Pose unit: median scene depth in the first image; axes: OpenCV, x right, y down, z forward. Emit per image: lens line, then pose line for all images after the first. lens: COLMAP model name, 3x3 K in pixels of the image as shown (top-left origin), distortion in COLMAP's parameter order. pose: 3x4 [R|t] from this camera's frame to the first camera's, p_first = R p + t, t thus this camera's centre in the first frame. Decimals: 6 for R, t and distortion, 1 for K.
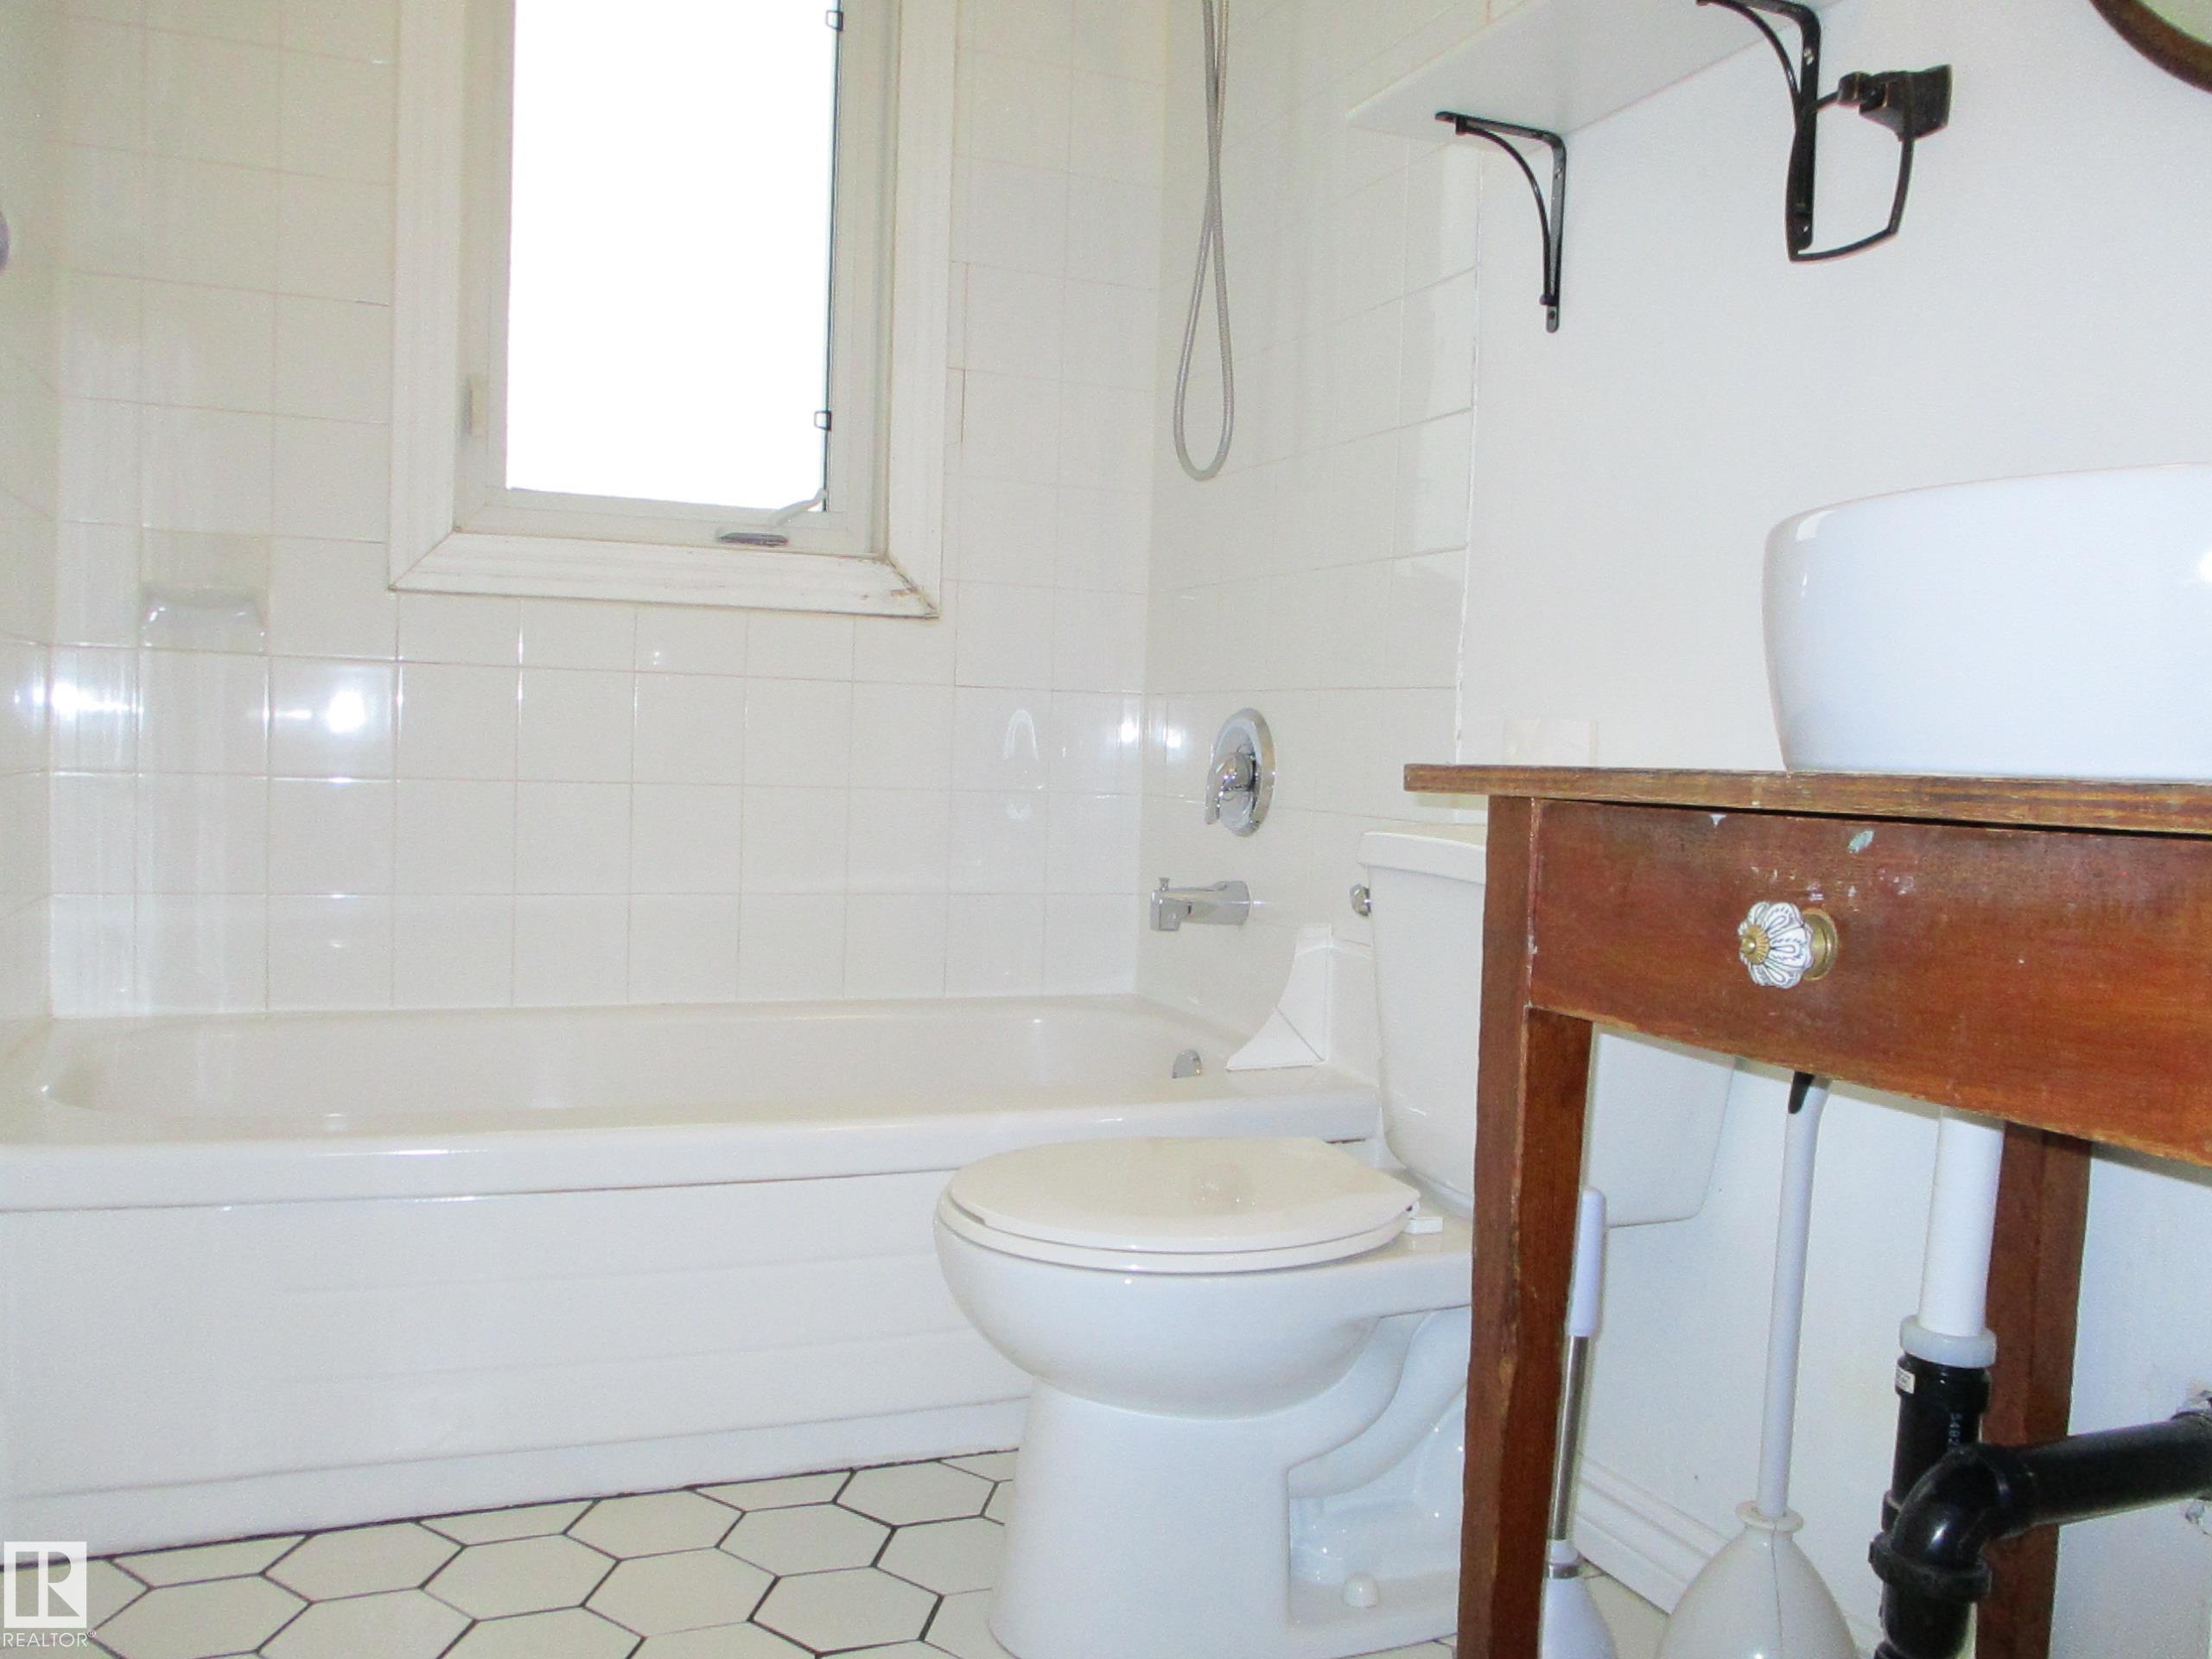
lens RADIAL K [[1856.0, 0, 1100.8], [0, 1856.0, 829.8], [0, 0, 1]] dist [-0.027019, 0.014535]
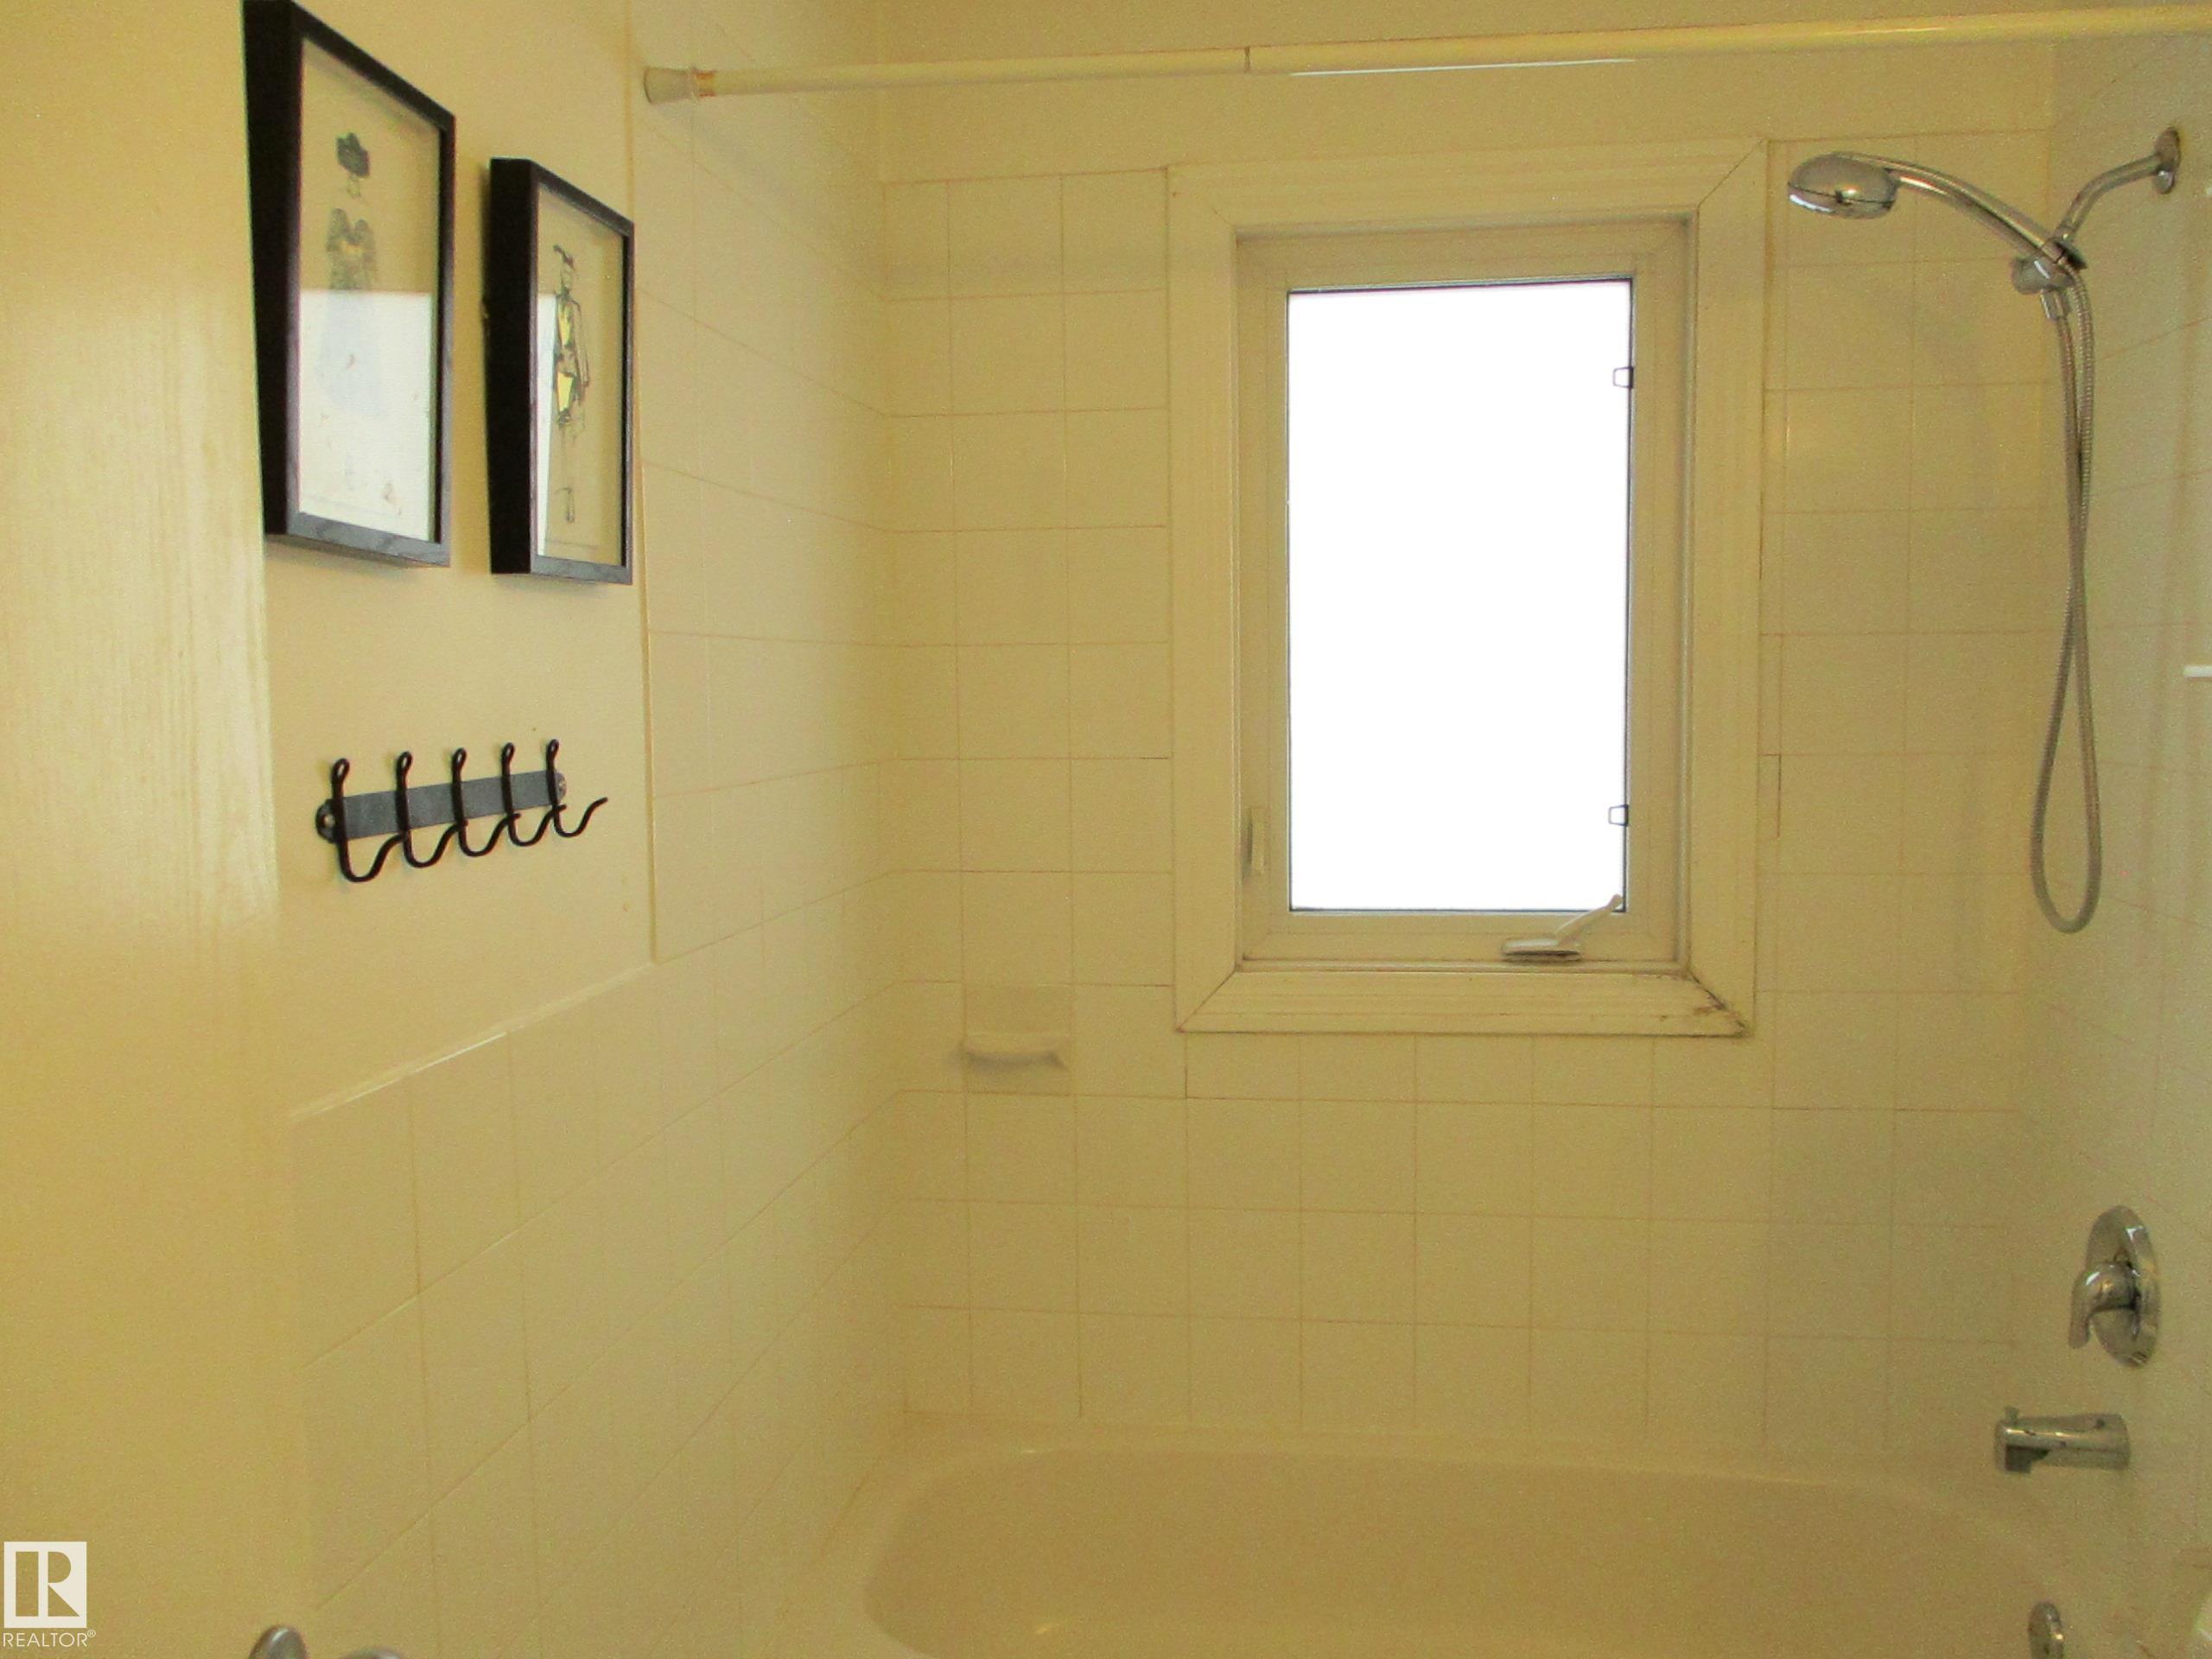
lens RADIAL K [[1856.0, 0, 1100.8], [0, 1856.0, 829.8], [0, 0, 1]] dist [-0.027019, 0.014535]
pose [[0.872082, 0.000939, -0.489359, 0.078277], [0.013154, 0.999592, 0.025359, -0.249339], [0.489183, -0.028552, 0.871714, 0.073730]]
